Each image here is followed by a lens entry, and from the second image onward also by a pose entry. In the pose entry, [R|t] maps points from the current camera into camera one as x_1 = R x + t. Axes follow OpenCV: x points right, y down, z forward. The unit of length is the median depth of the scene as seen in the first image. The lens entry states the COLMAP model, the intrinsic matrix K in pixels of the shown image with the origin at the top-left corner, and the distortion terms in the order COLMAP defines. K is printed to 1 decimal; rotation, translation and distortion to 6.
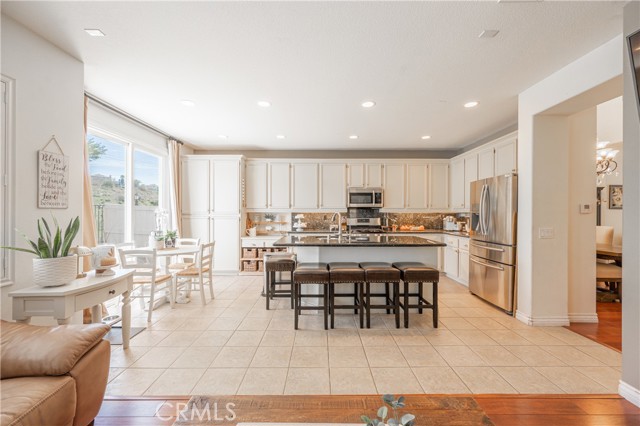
lens RADIAL K [[252.0, 0, 319.5], [0, 252.0, 214.4], [0, 0, 1]] dist [-0.003743, 0.000012]
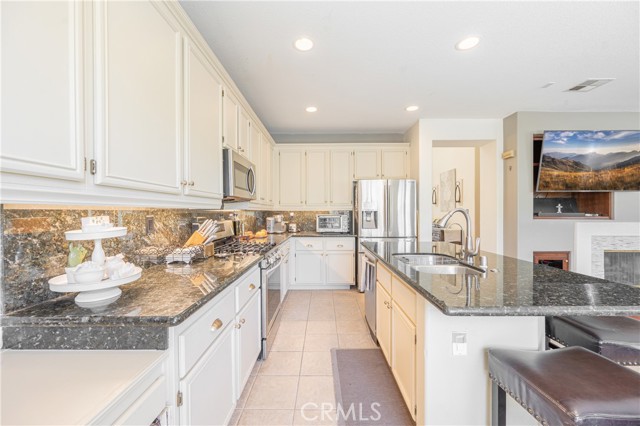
lens RADIAL K [[252.0, 0, 318.8], [0, 252.0, 213.0], [0, 0, 1]] dist [-0.003743, 0.000012]
pose [[0.011030, -0.005234, 0.999925, -0.294352], [0.005441, 0.999972, 0.005175, -0.003419], [-0.999924, 0.005384, 0.011058, 0.885723]]
